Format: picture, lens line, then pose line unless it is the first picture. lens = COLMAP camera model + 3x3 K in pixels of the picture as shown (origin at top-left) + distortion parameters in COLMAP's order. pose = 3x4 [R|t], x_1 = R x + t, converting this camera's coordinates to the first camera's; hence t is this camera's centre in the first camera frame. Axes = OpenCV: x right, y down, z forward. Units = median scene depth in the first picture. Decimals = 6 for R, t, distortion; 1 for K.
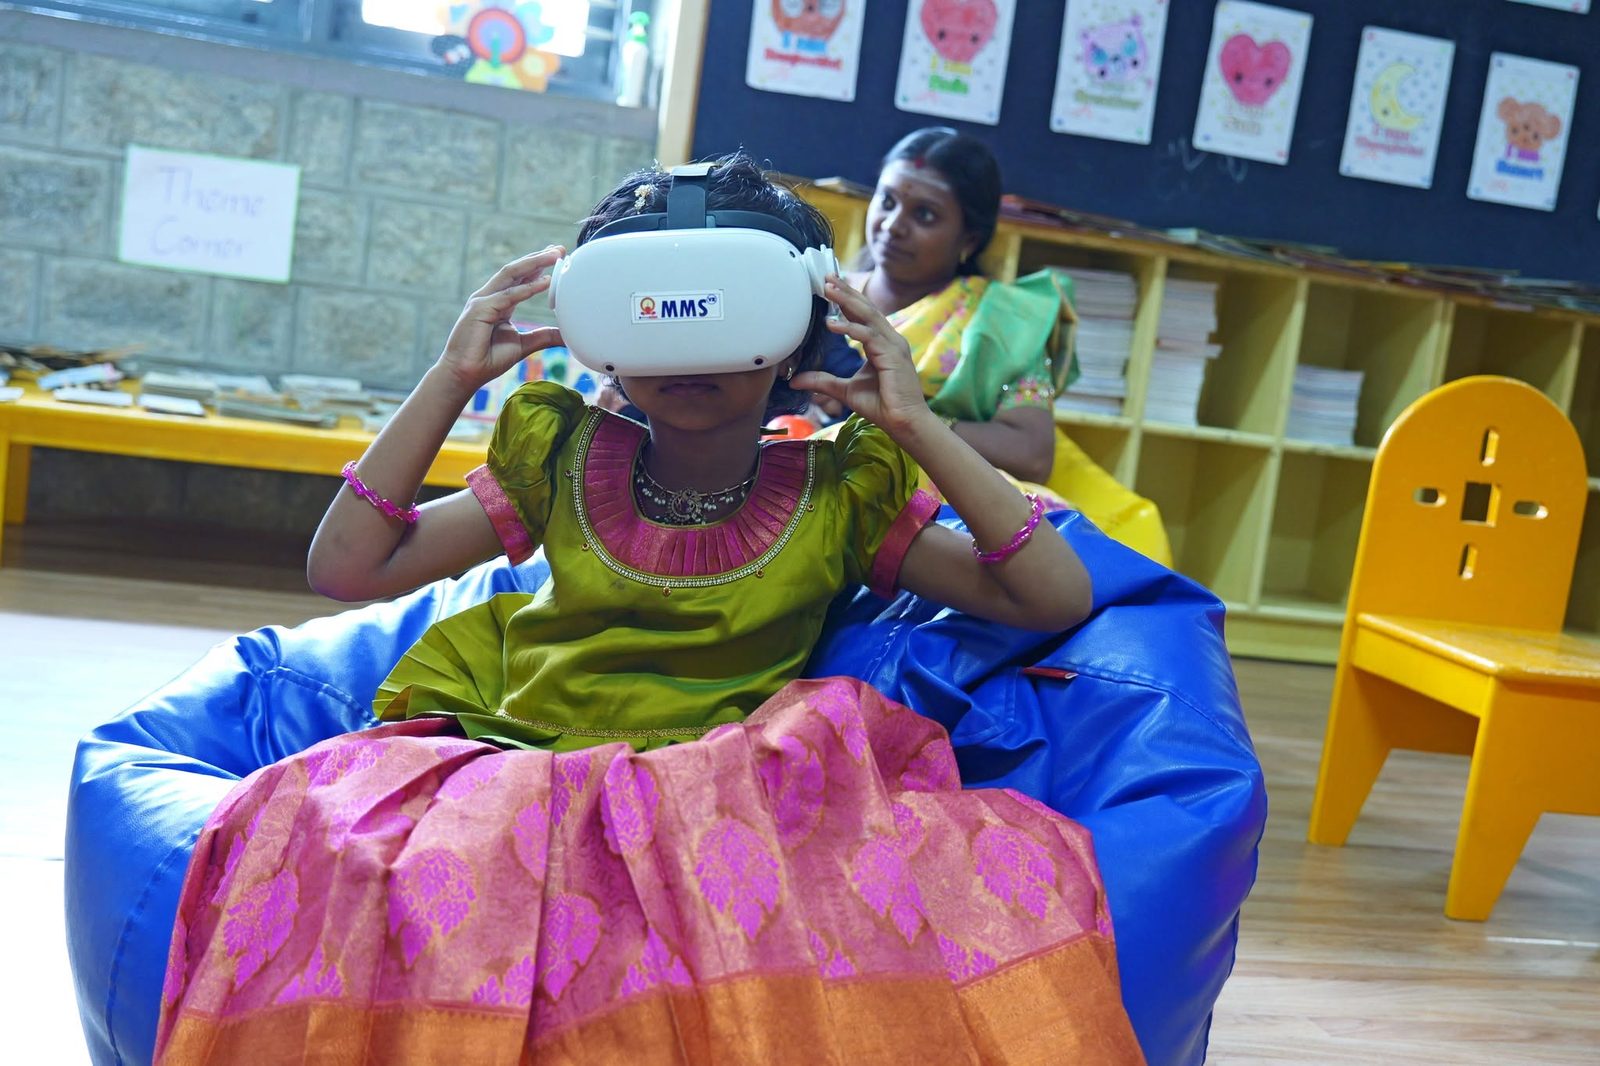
lens RADIAL K [[1780.2, 0, 802.4], [0, 1780.2, 552.5], [0, 0, 1]] dist [-0.009992, -0.014765]
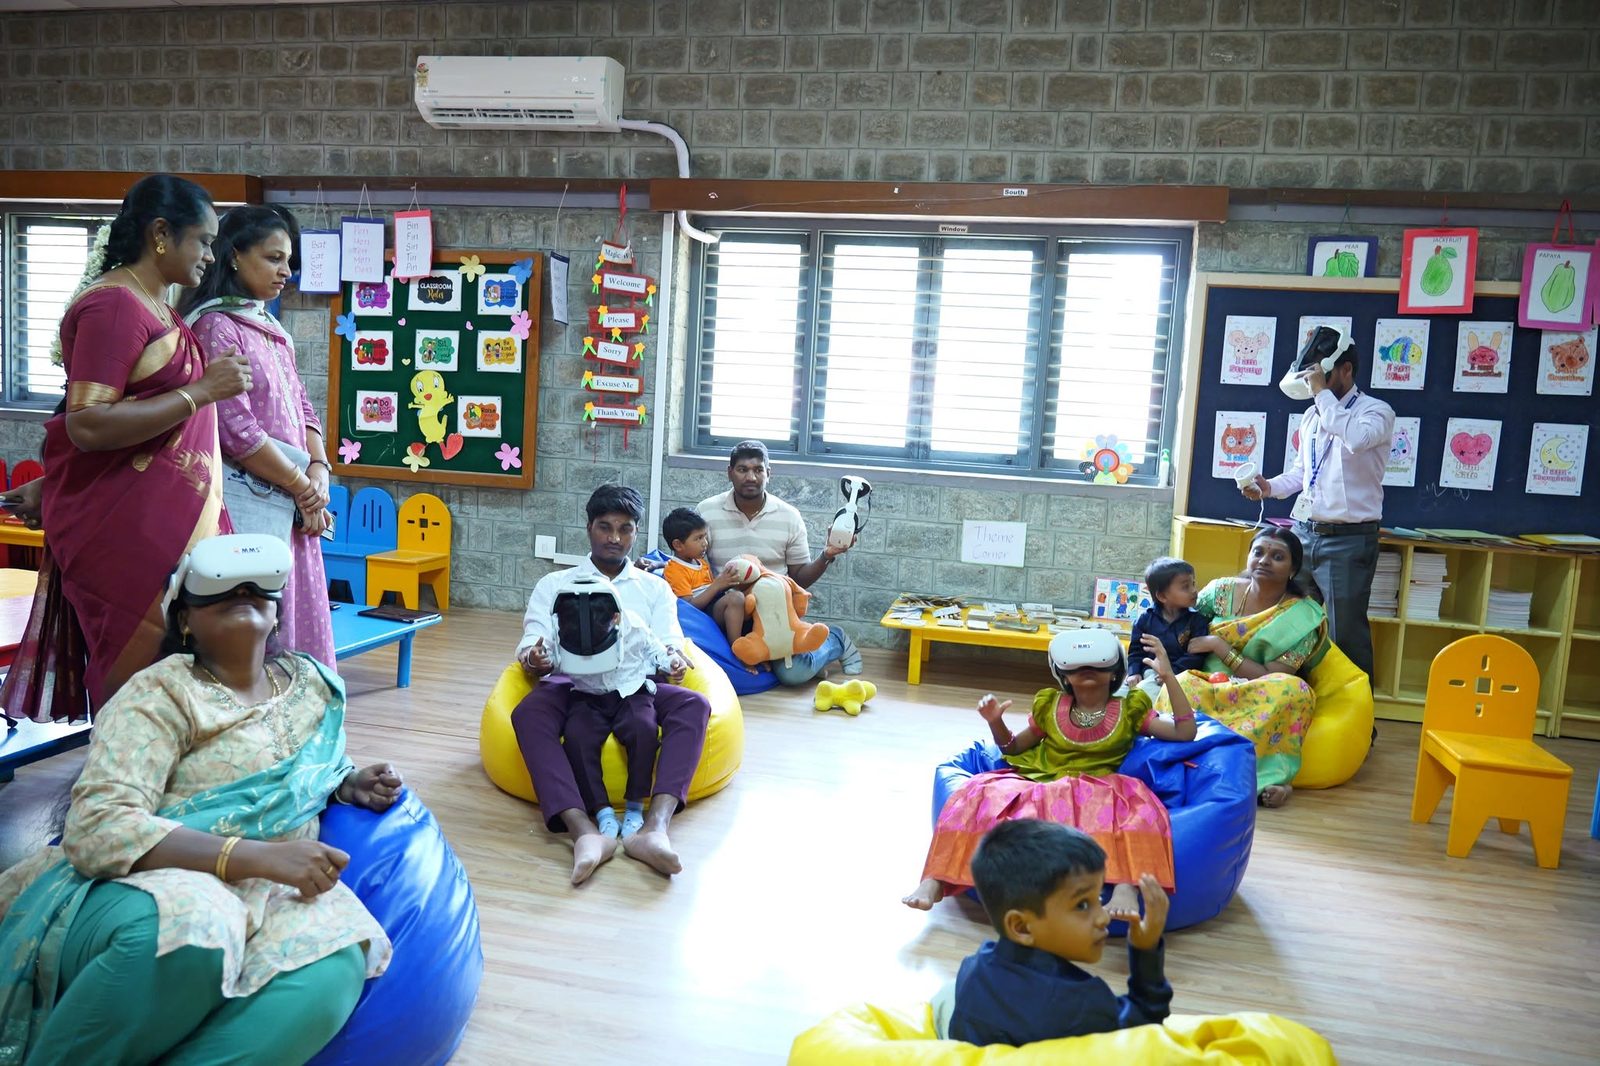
lens RADIAL K [[1780.2, 0, 802.4], [0, 1780.2, 552.5], [0, 0, 1]] dist [-0.009992, -0.014765]
pose [[0.879169, 0.013969, -0.476306, 0.633131], [0.014442, 0.998330, 0.055936, -0.315257], [0.476292, -0.056056, 0.877499, -1.356481]]
